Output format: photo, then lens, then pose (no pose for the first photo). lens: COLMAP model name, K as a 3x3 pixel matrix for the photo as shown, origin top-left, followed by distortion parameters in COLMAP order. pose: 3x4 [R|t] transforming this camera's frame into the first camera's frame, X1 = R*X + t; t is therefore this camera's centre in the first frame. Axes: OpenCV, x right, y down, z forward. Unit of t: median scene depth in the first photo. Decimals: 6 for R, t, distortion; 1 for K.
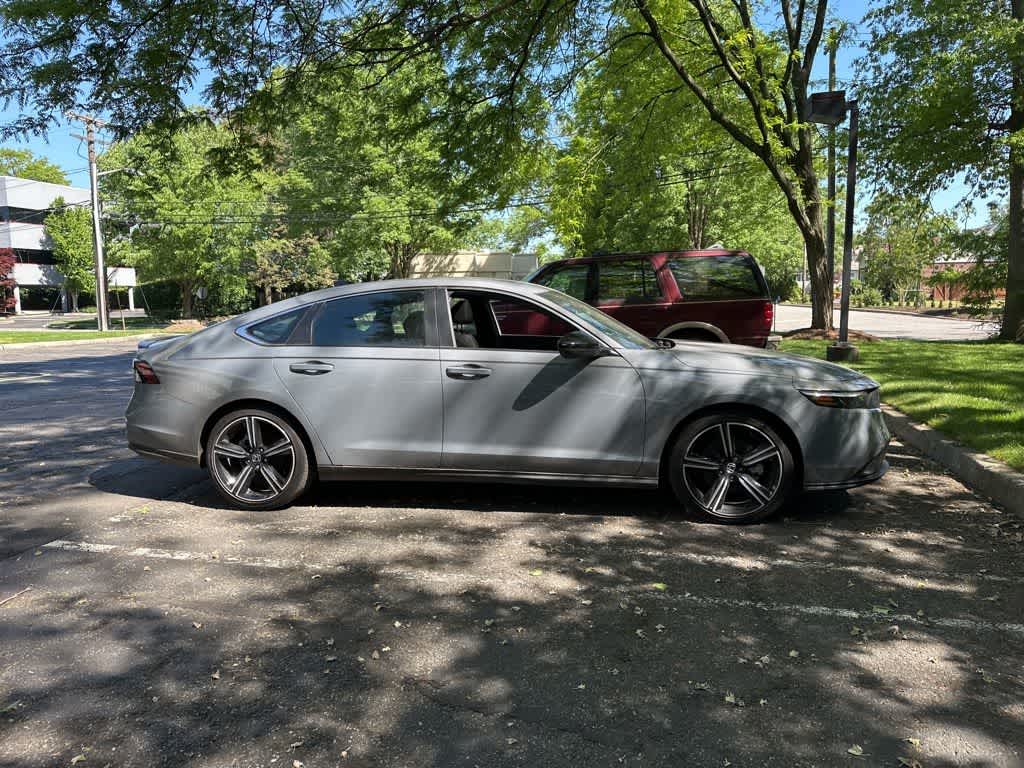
lens RADIAL K [[719.3, 0, 513.9], [0, 719.3, 379.1], [0, 0, 1]] dist [0.050816, -0.066692]
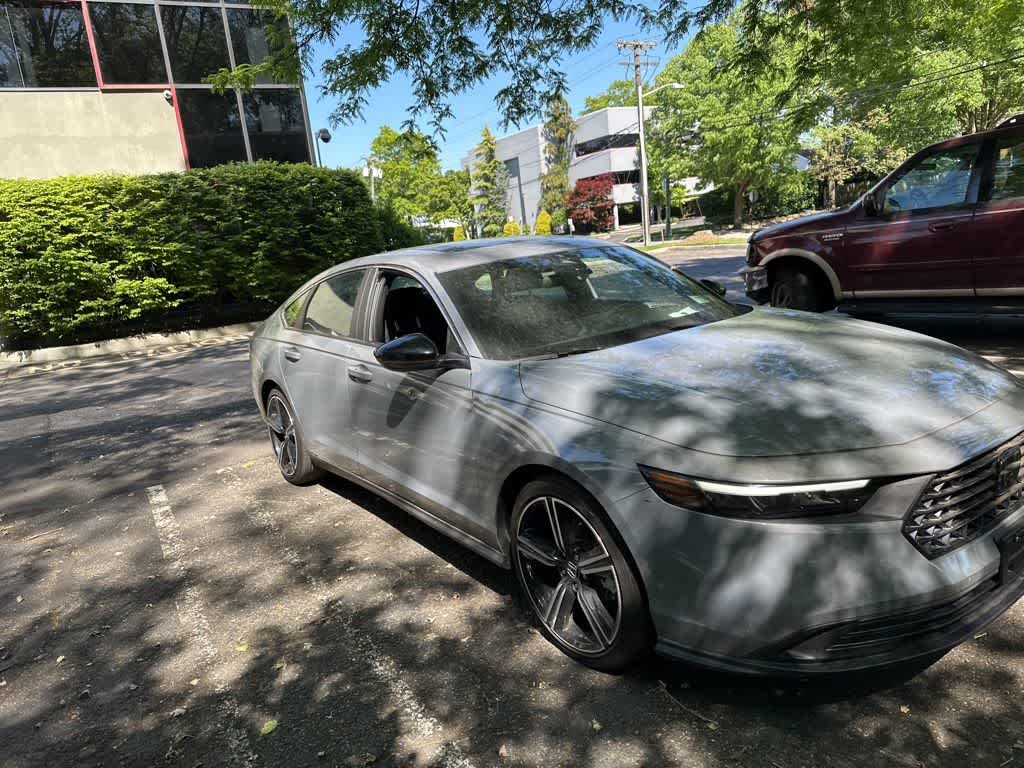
lens RADIAL K [[719.3, 0, 509.6], [0, 719.3, 381.3], [0, 0, 1]] dist [0.050816, -0.066692]
pose [[0.701491, 0.080572, -0.708109, 0.629406], [0.022699, 0.990559, 0.135198, -0.106887], [0.712316, -0.110913, 0.693039, 0.525486]]
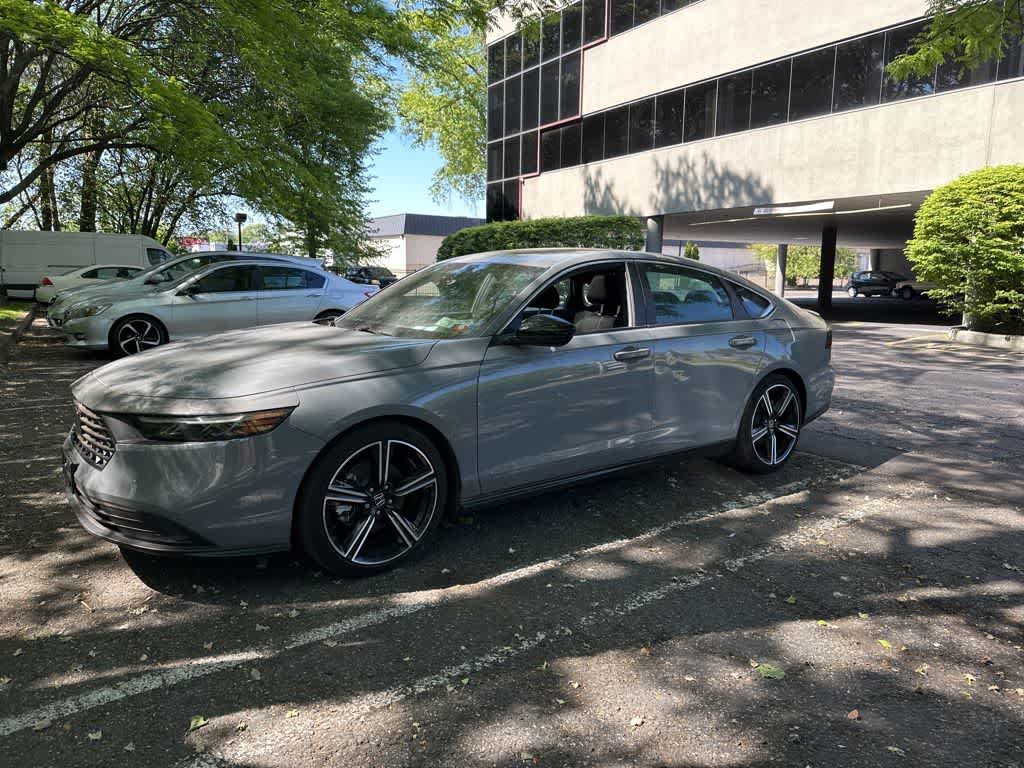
lens RADIAL K [[719.3, 0, 508.9], [0, 719.3, 385.3], [0, 0, 1]] dist [0.050816, -0.066692]
pose [[-0.710491, 0.109111, -0.695196, 0.715843], [-0.079161, 0.969243, 0.233025, -0.212984], [0.699240, 0.220595, -0.680001, 1.927785]]
